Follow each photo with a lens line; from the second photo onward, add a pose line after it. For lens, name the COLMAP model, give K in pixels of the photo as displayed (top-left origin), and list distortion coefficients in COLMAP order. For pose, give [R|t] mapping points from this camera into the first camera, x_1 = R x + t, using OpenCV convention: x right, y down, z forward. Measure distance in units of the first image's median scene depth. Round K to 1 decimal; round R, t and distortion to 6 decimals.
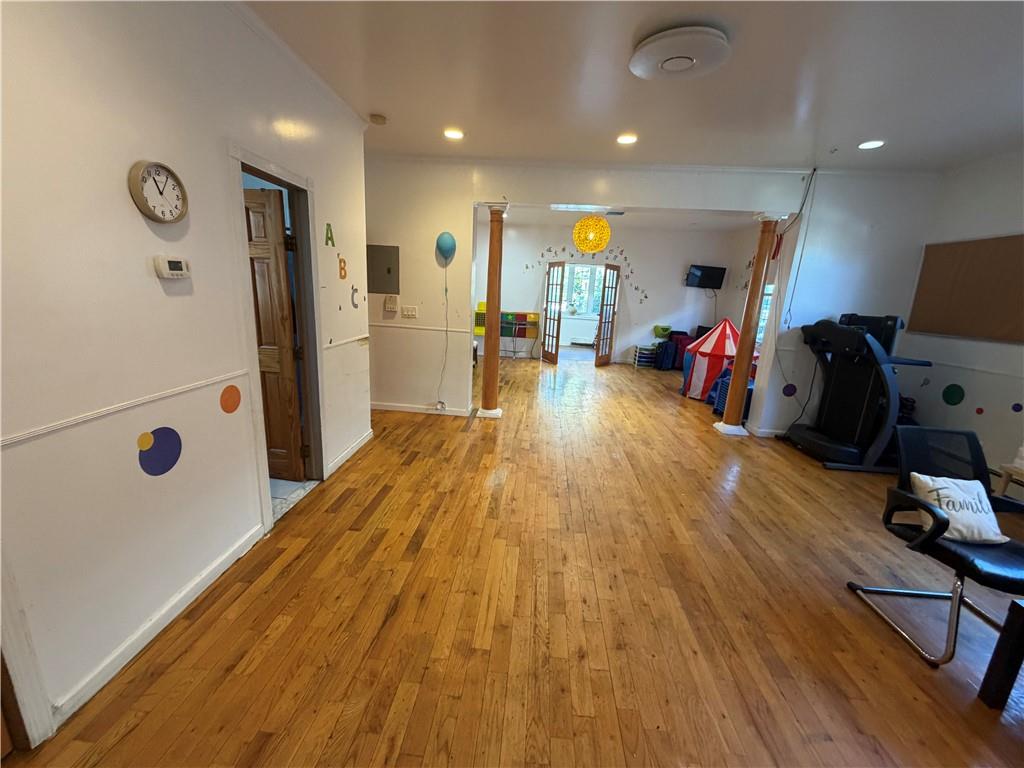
lens RADIAL K [[407.0, 0, 508.8], [0, 407.0, 383.4], [0, 0, 1]] dist [-0.002291, -0.000035]
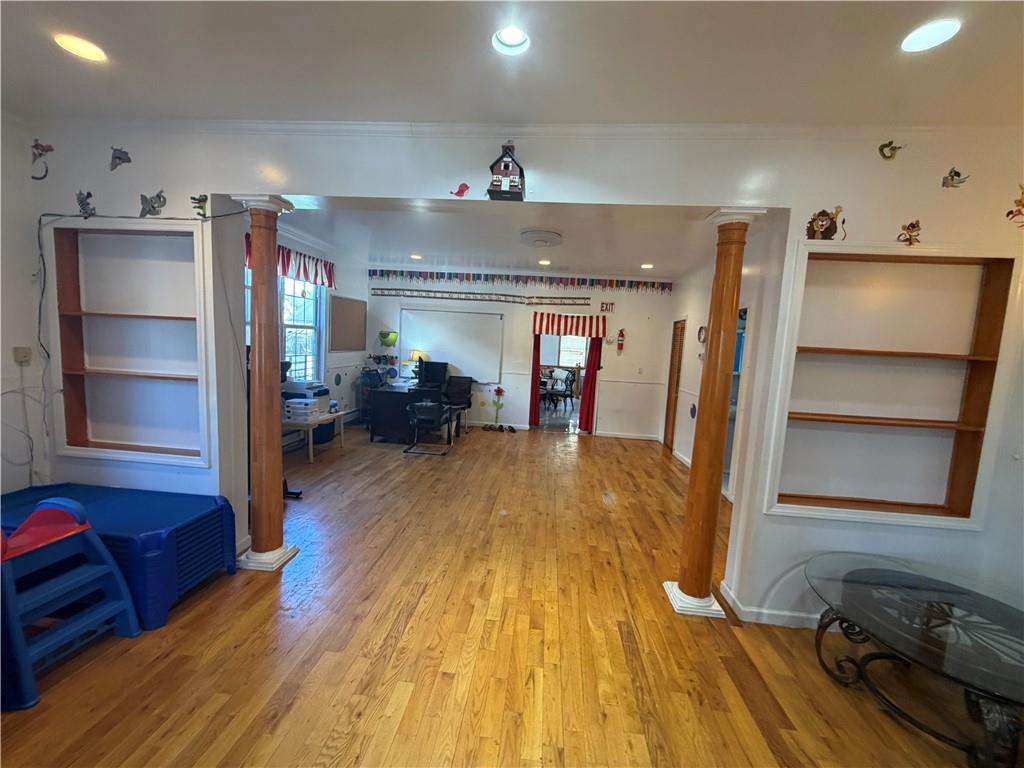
lens RADIAL K [[407.0, 0, 513.1], [0, 407.0, 383.5], [0, 0, 1]] dist [-0.002291, -0.000035]
pose [[-0.995070, -0.099113, -0.003631, 0.248049], [-0.094860, 0.940402, 0.326566, -0.393803], [-0.028952, 0.325301, -0.945167, 1.656879]]
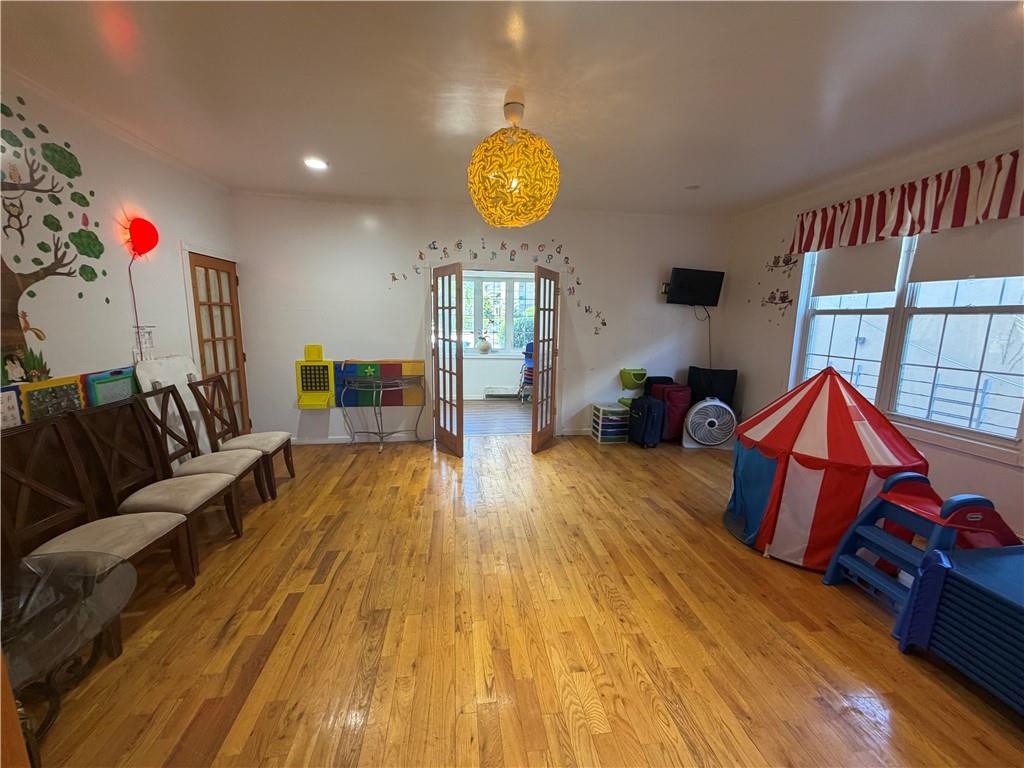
lens RADIAL K [[407.0, 0, 510.0], [0, 407.0, 386.3], [0, 0, 1]] dist [-0.002291, -0.000035]
pose [[0.976175, -0.071558, 0.204848, 0.152392], [0.082774, 0.995473, -0.046704, -0.212980], [-0.200579, 0.062547, 0.977679, 0.918709]]
